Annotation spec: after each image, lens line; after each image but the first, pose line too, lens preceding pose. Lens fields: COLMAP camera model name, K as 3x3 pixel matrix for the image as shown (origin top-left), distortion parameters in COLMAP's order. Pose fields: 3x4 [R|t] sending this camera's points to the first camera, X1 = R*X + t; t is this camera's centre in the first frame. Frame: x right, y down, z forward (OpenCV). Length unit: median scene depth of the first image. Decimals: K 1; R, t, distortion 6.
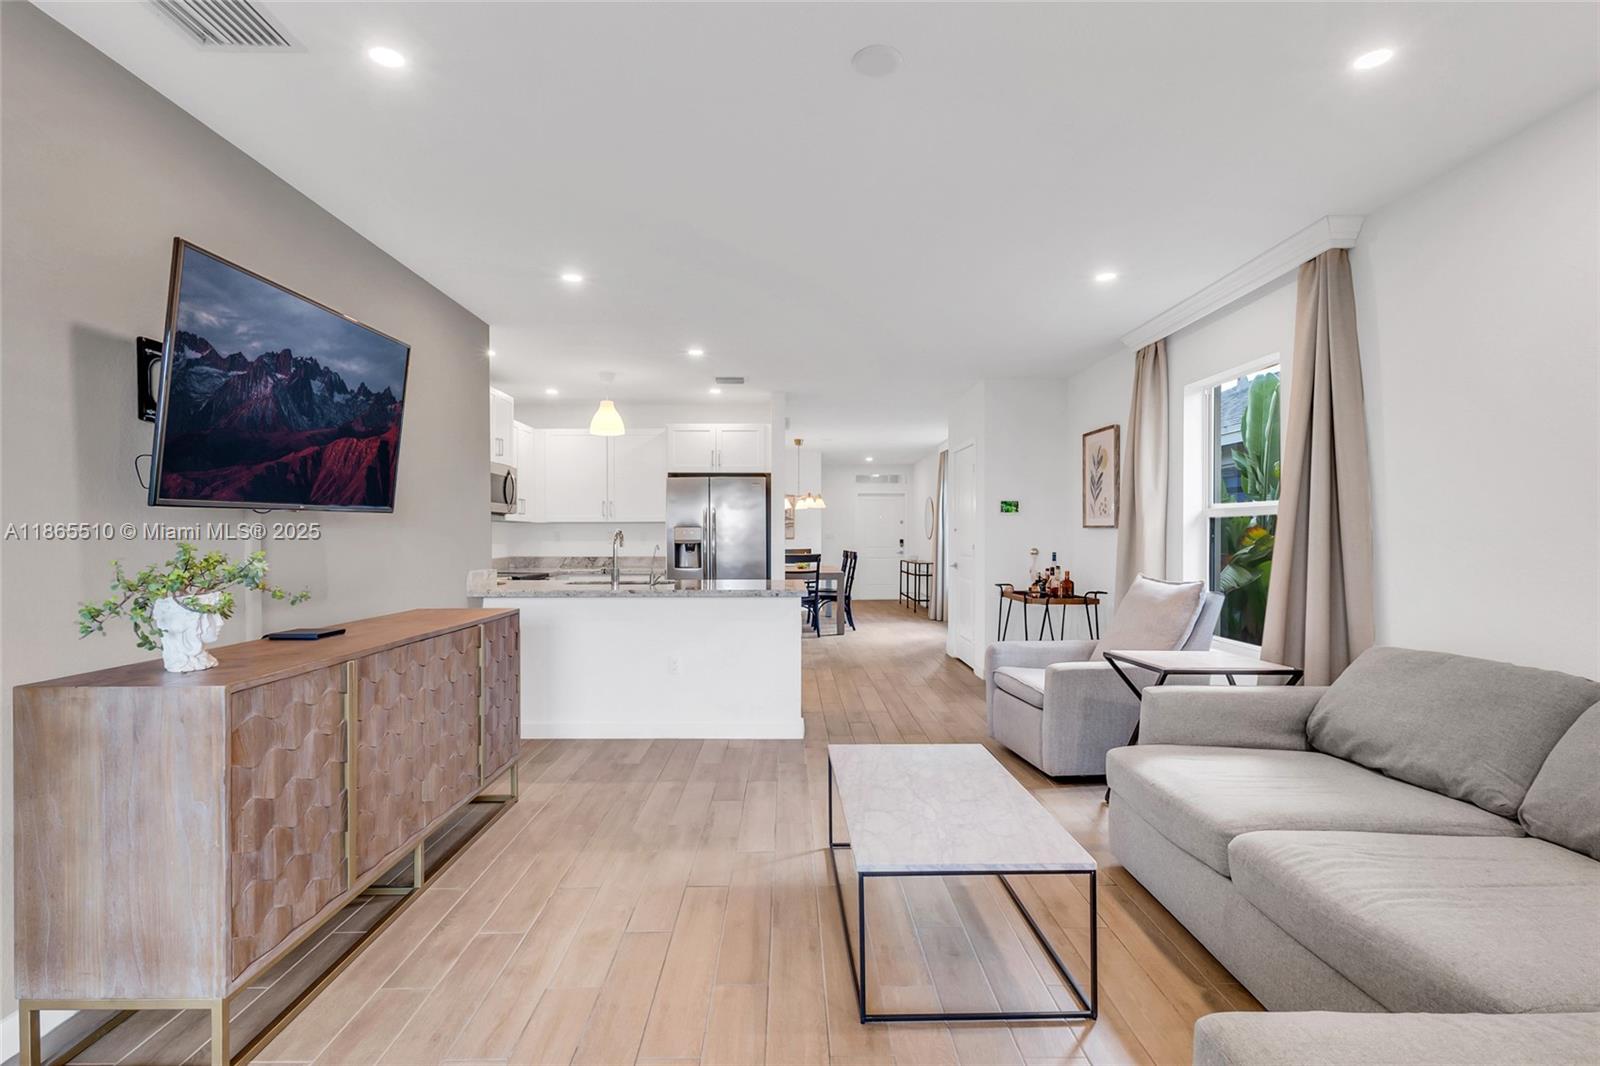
lens RADIAL K [[773.8, 0, 799.5], [0, 773.8, 538.5], [0, 0, 1]] dist [-0.001681, 0.000693]
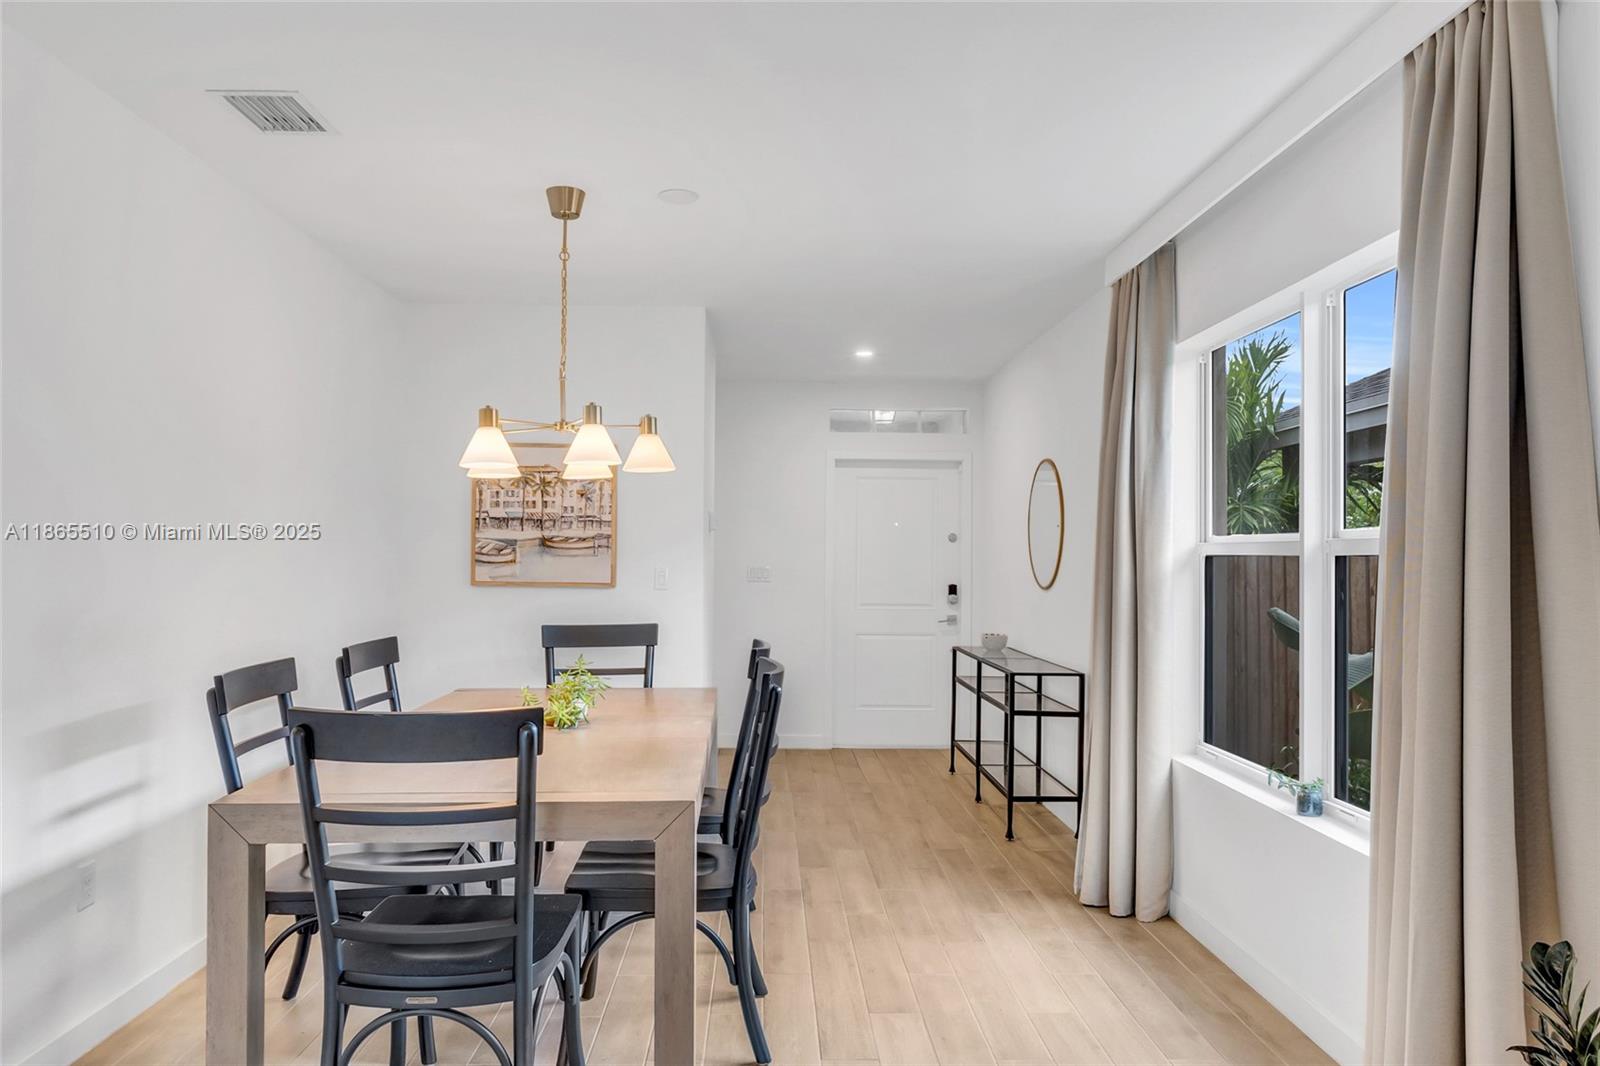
lens RADIAL K [[1087.2, 0, 786.1], [0, 1087.2, 543.7], [0, 0, 1]] dist [0.000955, 0.004883]
pose [[0.999961, 0.008336, 0.002864, 0.105032], [-0.008276, 0.999761, -0.020252, -0.014624], [-0.003032, 0.020227, 0.999791, 0.997776]]
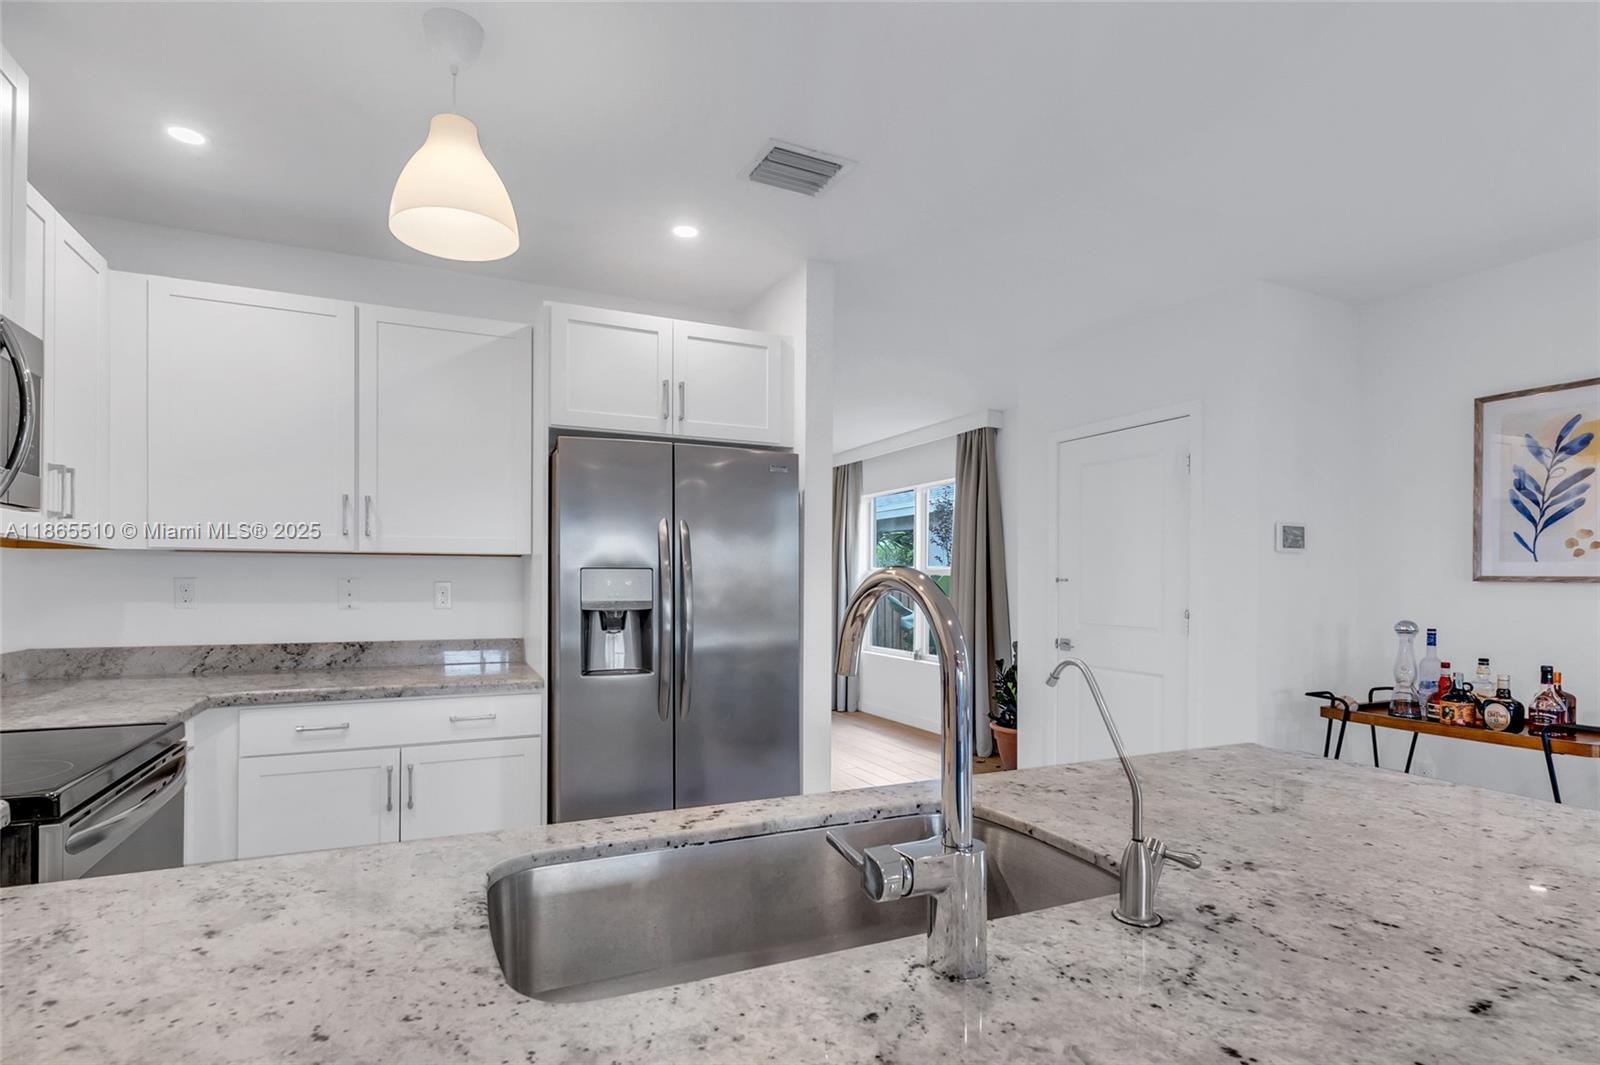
lens RADIAL K [[773.8, 0, 793.7], [0, 773.8, 572.0], [0, 0, 1]] dist [-0.001681, 0.000693]
pose [[0.916125, 0.012937, 0.400685, -0.216901], [-0.005884, 0.999805, -0.018828, -0.006120], [-0.400850, 0.014891, 0.916023, 0.610252]]
